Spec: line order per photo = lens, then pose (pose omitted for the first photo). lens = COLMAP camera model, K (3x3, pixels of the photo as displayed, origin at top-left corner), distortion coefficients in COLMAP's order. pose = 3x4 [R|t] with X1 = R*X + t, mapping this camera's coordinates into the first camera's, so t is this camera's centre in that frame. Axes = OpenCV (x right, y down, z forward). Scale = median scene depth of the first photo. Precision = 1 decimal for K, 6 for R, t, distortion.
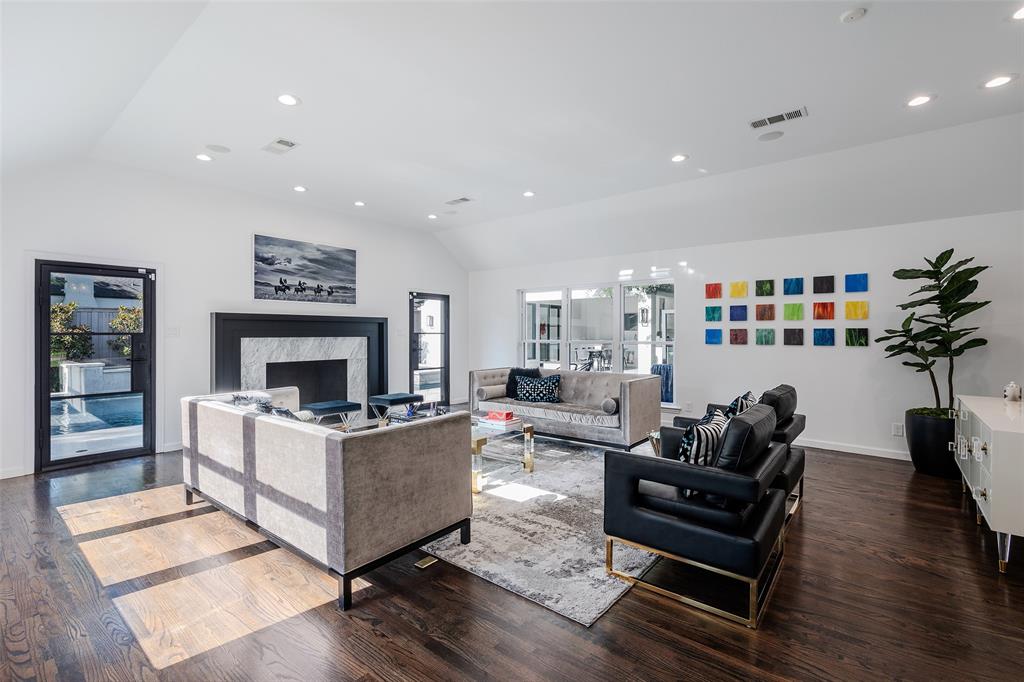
lens RADIAL K [[451.1, 0, 512.0], [0, 451.1, 341.0], [0, 0, 1]] dist [-0.002012, -0.000051]
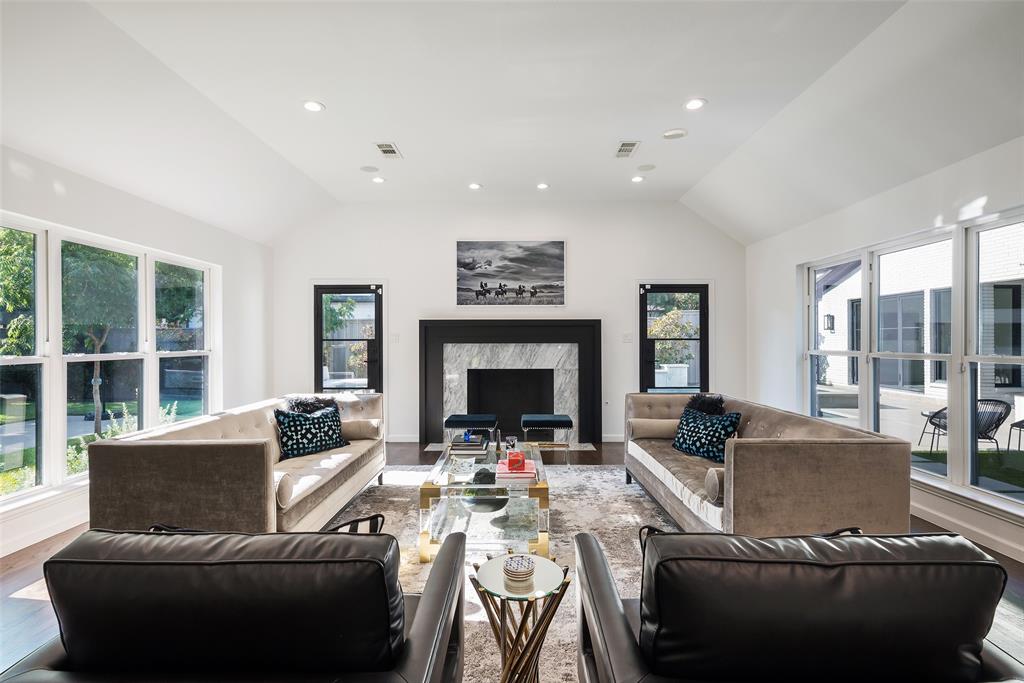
lens RADIAL K [[516.0, 0, 512.0], [0, 516.0, 341.5], [0, 0, 1]] dist [0.001123, -0.000006]
pose [[0.629187, 0.000808, -0.777254, 0.377486], [-0.011203, 0.999905, -0.008029, -0.003977], [0.777173, 0.013760, 0.629136, 0.345606]]
